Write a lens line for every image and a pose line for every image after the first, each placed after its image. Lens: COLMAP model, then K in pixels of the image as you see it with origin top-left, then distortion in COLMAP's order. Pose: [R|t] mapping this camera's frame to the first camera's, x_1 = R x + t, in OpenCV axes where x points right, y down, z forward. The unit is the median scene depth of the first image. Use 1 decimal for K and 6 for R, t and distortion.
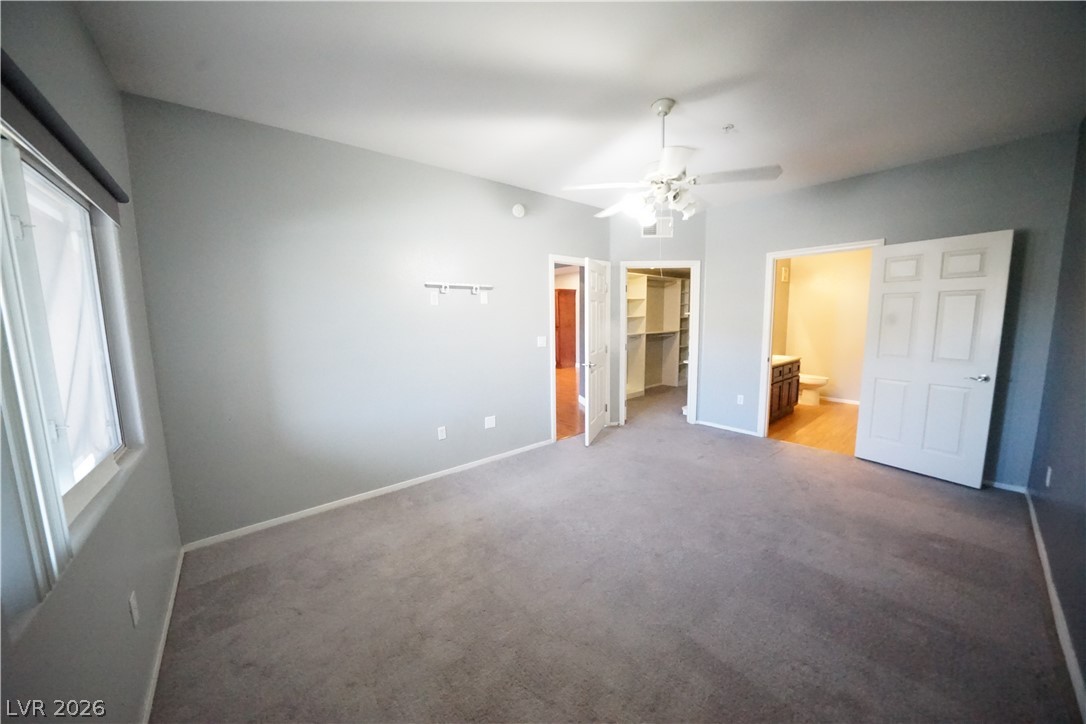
lens RADIAL K [[376.0, 0, 544.7], [0, 376.0, 362.8], [0, 0, 1]] dist [-0.020880, 0.001294]
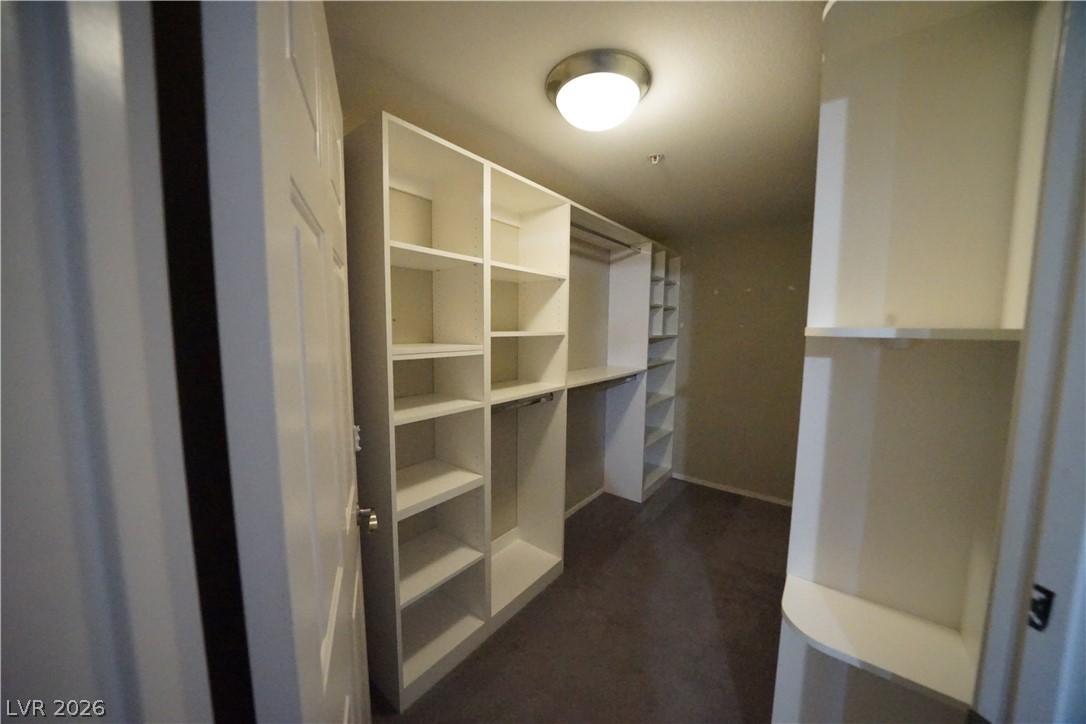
lens RADIAL K [[376.0, 0, 542.1], [0, 376.0, 363.0], [0, 0, 1]] dist [-0.020880, 0.001294]
pose [[0.980159, -0.003238, 0.198188, 0.182146], [0.009971, 0.999406, -0.032986, -0.087818], [-0.197963, 0.034307, 0.979609, 0.685698]]
